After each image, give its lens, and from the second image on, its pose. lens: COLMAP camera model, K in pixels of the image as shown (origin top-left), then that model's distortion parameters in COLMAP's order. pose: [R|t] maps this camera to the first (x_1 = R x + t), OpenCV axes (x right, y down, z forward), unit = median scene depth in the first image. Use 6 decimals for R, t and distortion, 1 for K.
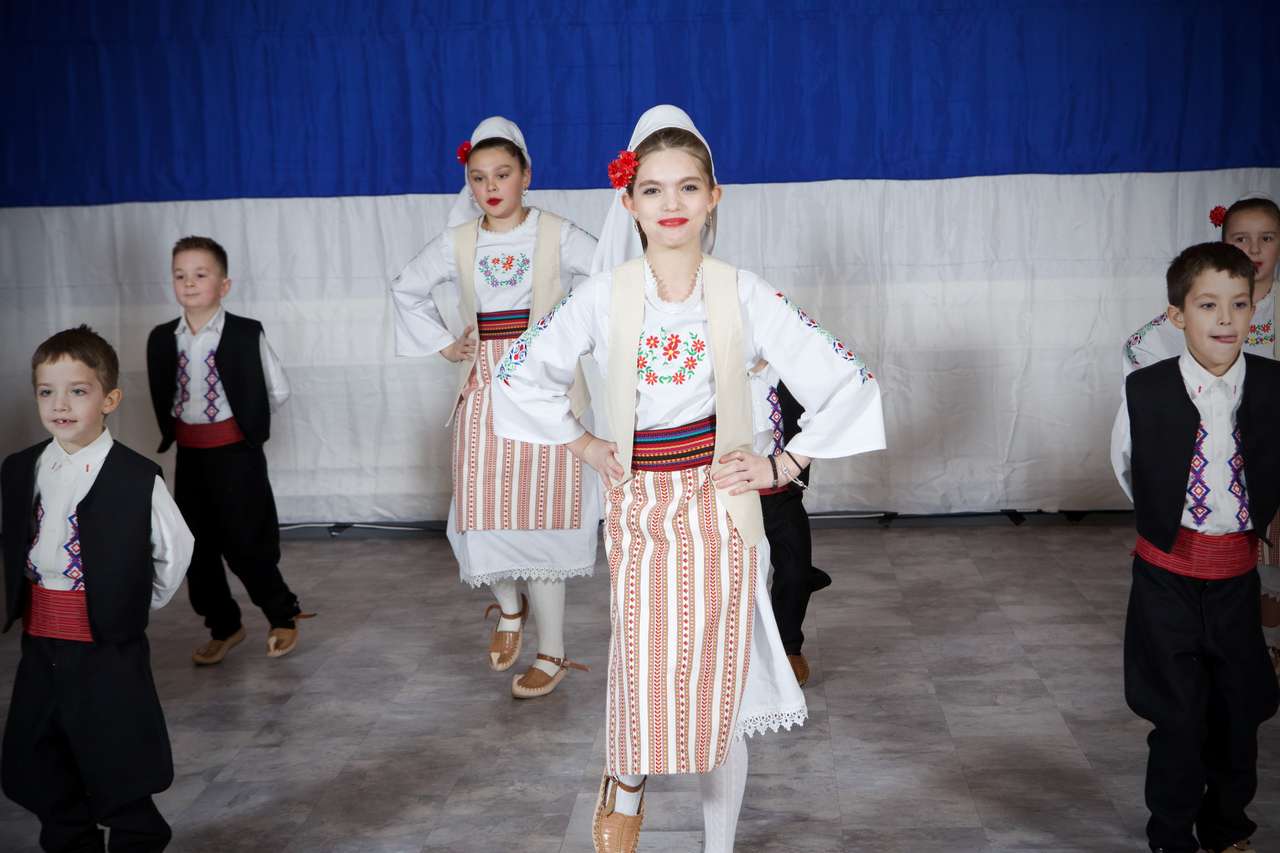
lens RADIAL K [[2100.3, 0, 631.1], [0, 2100.3, 420.0], [0, 0, 1]] dist [0.128590, 0.000000]
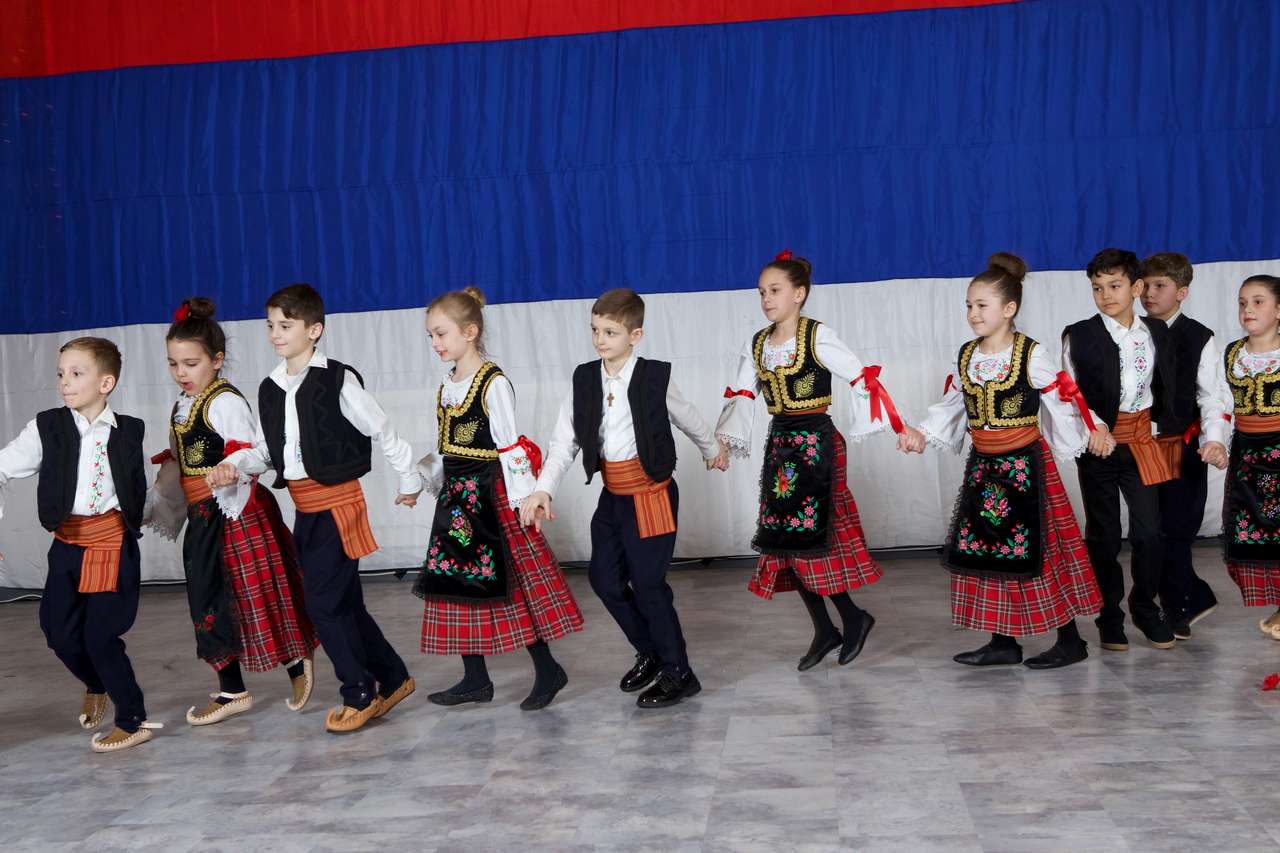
lens RADIAL K [[1782.0, 0, 637.3], [0, 1782.0, 416.5], [0, 0, 1]] dist [0.035753, 0.000000]
pose [[0.999287, -0.022795, -0.030098, -0.026129], [0.020574, 0.997182, -0.072142, 0.041931], [0.031658, 0.071471, 0.996940, -0.060926]]
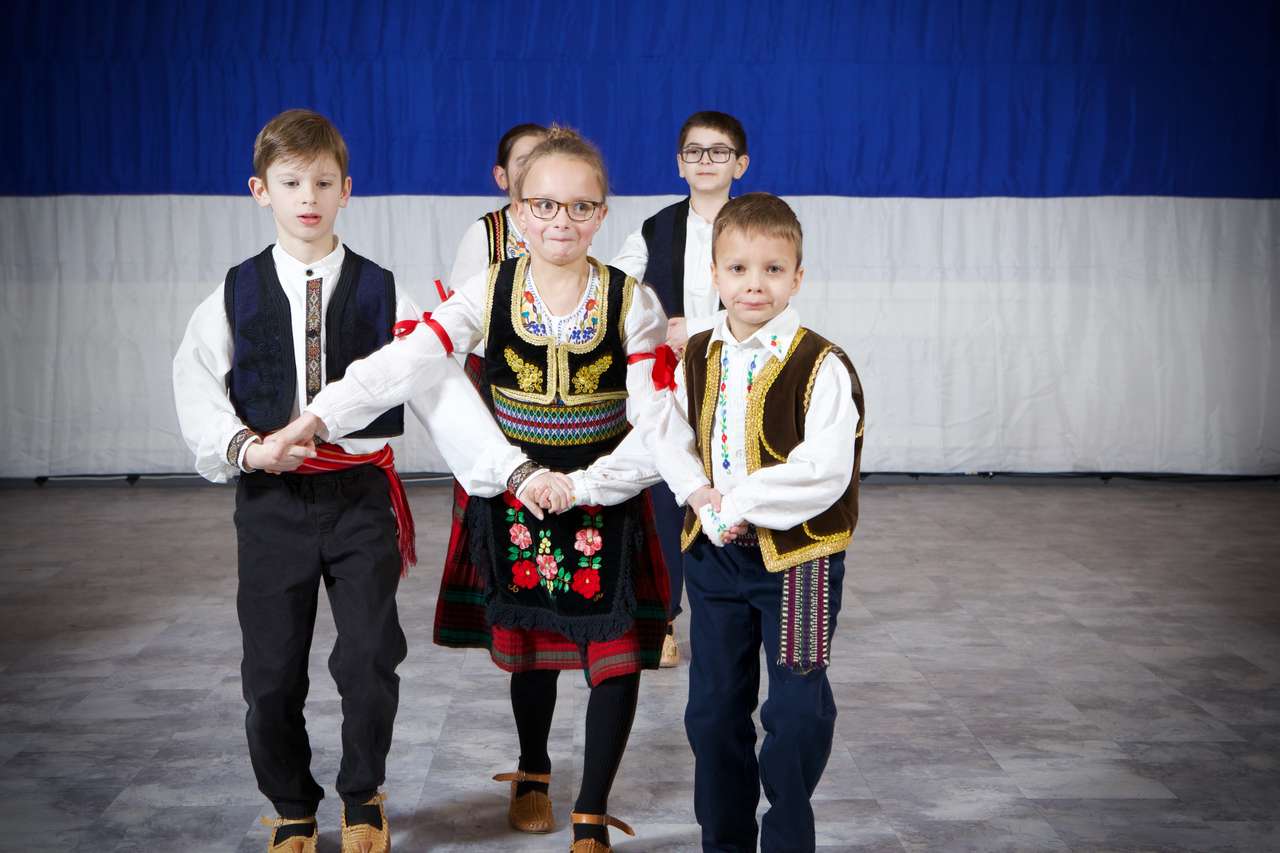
lens RADIAL K [[1910.0, 0, 636.1], [0, 1910.0, 392.1], [0, 0, 1]] dist [0.062504, 0.000000]
pose [[0.995355, 0.024637, 0.093062, -0.022271], [-0.020641, 0.998833, -0.043660, 0.048416], [-0.094029, 0.041537, 0.994703, -0.089472]]
